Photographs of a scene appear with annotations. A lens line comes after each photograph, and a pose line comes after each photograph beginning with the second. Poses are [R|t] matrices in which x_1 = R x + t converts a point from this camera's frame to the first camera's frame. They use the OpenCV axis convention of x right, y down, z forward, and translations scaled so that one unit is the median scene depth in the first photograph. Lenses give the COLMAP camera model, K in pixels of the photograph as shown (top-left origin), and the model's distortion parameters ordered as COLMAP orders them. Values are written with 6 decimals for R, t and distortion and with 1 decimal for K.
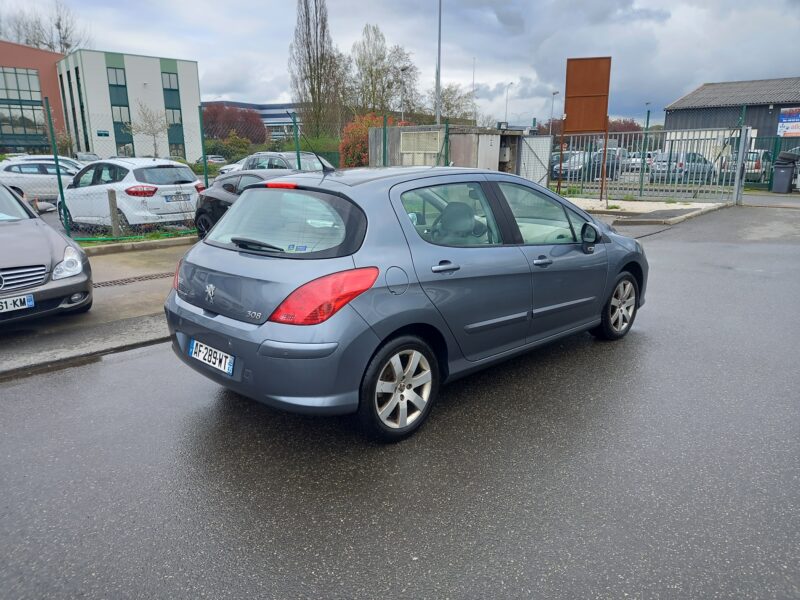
lens RADIAL K [[587.3, 0, 403.5], [0, 587.3, 300.1], [0, 0, 1]] dist [0.077523, -0.065846]
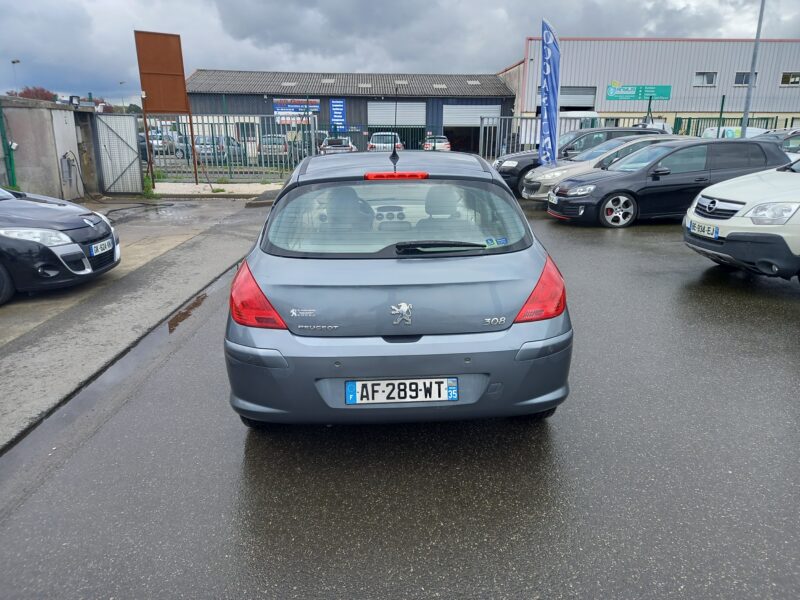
lens RADIAL K [[587.3, 0, 403.5], [0, 587.3, 300.1], [0, 0, 1]] dist [0.077523, -0.065846]
pose [[0.664294, -0.195041, 0.721577, -0.190431], [0.174637, 0.979137, 0.103885, -0.023849], [-0.726784, 0.057004, 0.684496, 0.095628]]
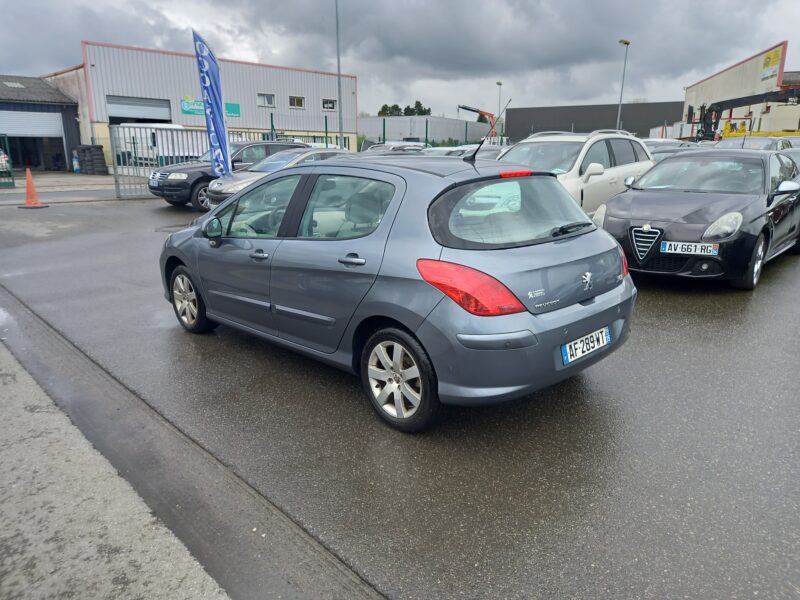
lens RADIAL K [[587.3, 0, 403.5], [0, 587.3, 300.1], [0, 0, 1]] dist [0.077523, -0.065846]
pose [[-0.006767, -0.240646, 0.970589, -0.275615], [0.238531, 0.942205, 0.235271, -0.061543], [-0.971111, 0.233108, 0.051025, 0.266715]]
